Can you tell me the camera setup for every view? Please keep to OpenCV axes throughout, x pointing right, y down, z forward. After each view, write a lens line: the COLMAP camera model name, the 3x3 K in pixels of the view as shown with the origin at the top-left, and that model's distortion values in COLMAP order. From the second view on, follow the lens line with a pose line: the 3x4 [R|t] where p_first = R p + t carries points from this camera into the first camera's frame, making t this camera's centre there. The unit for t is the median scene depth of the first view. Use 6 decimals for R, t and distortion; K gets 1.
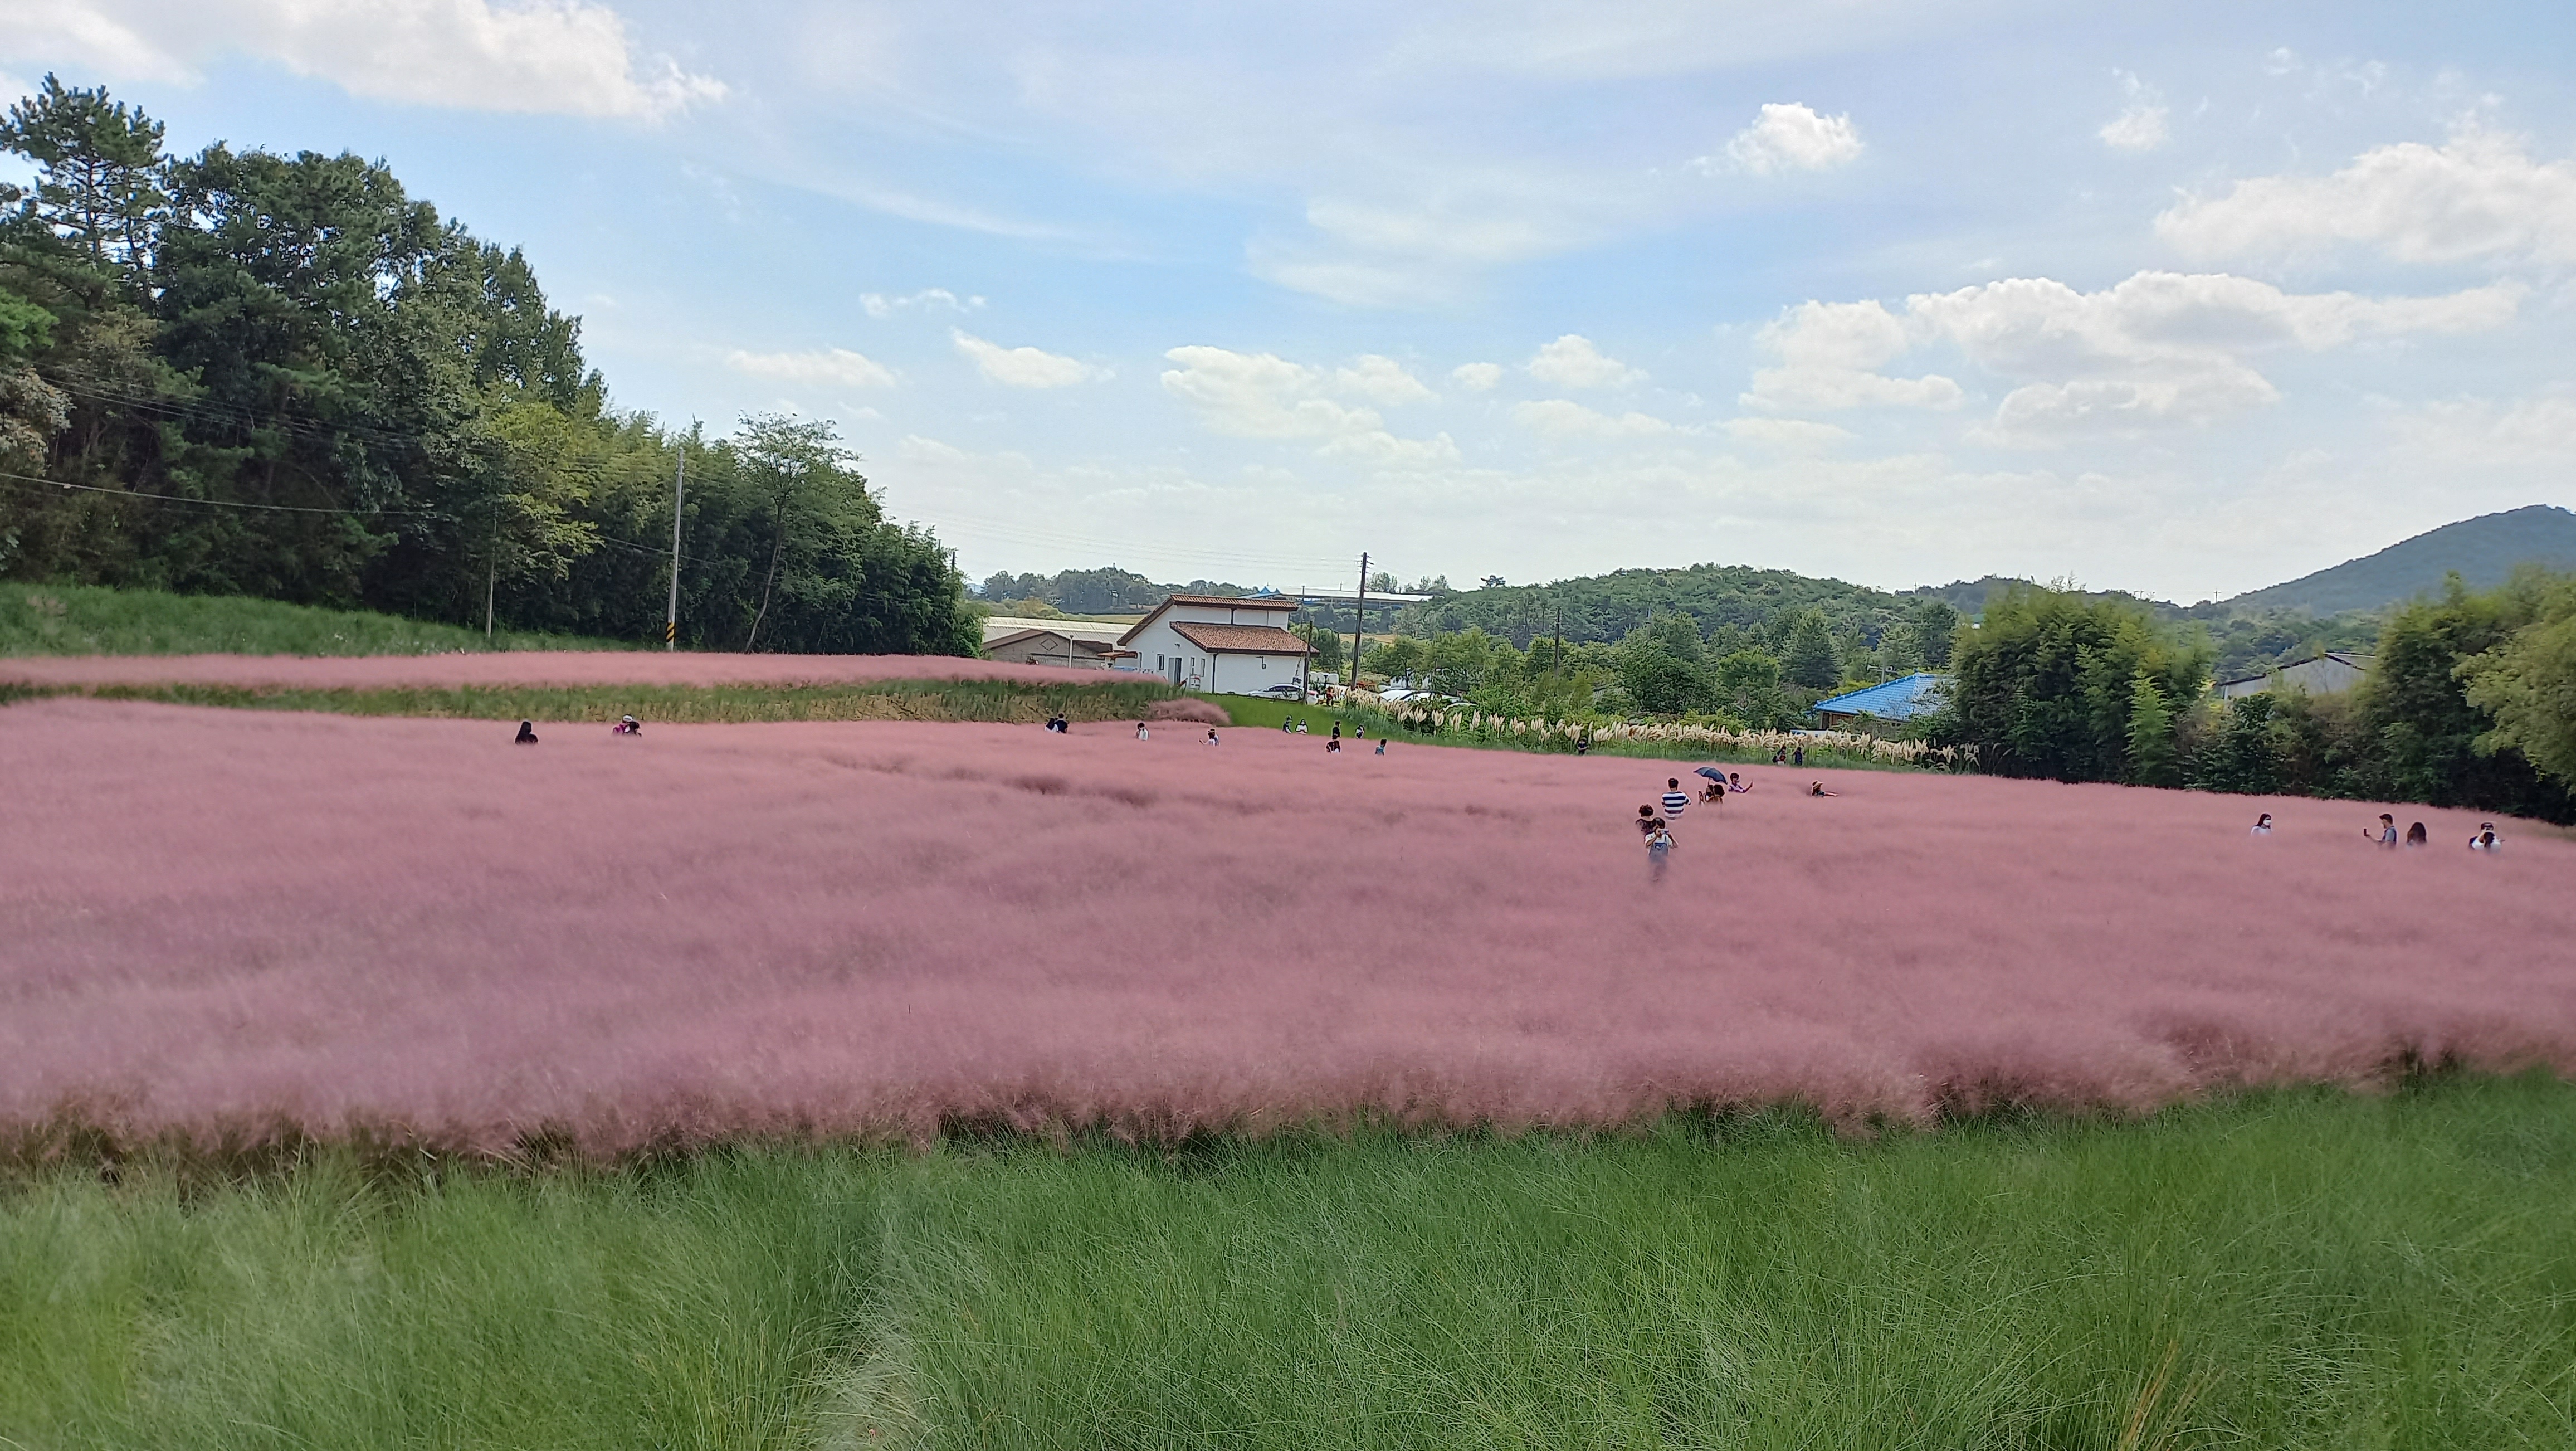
lens RADIAL K [[1926.8, 0, 1288.0], [0, 1926.8, 725.5], [0, 0, 1]] dist [0.091799, -0.113316]
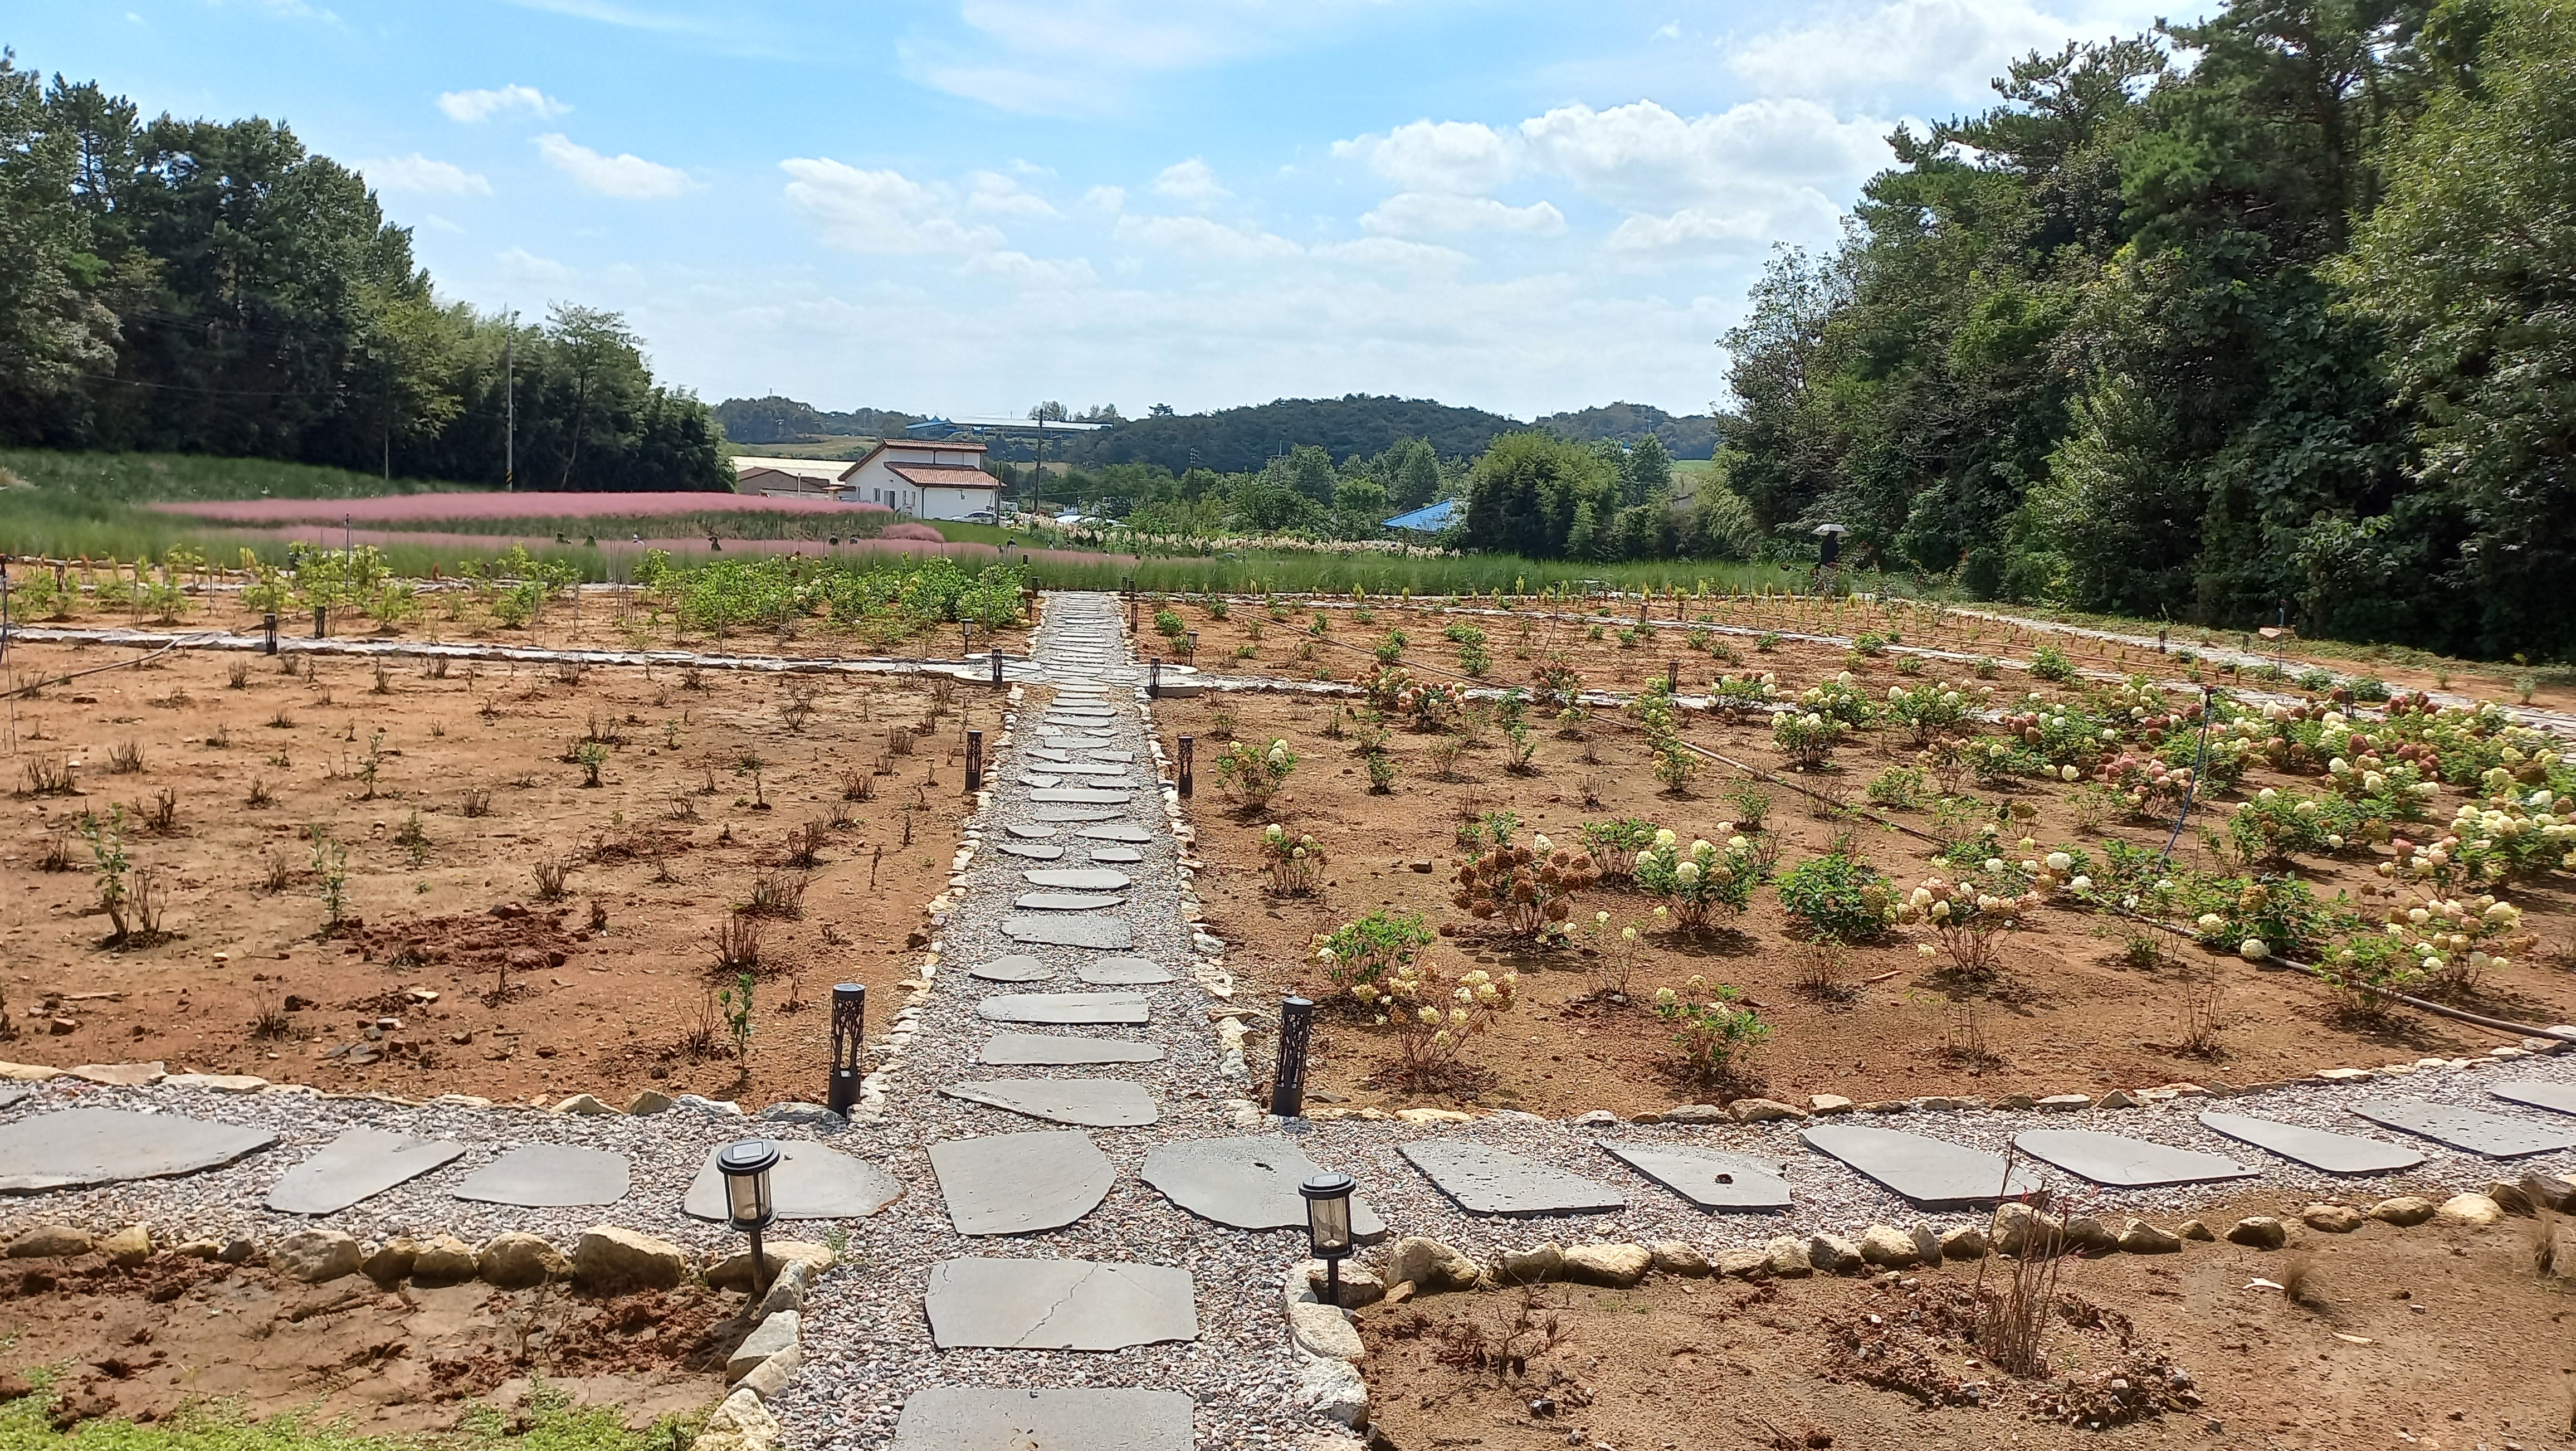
lens RADIAL K [[1972.9, 0, 1288.0], [0, 1972.9, 725.5], [0, 0, 1]] dist [0.078329, -0.193624]
pose [[0.986254, -0.031075, 0.162287, -0.020353], [0.016906, 0.995980, 0.087970, 0.008847], [-0.164368, -0.084017, 0.982814, -0.378988]]
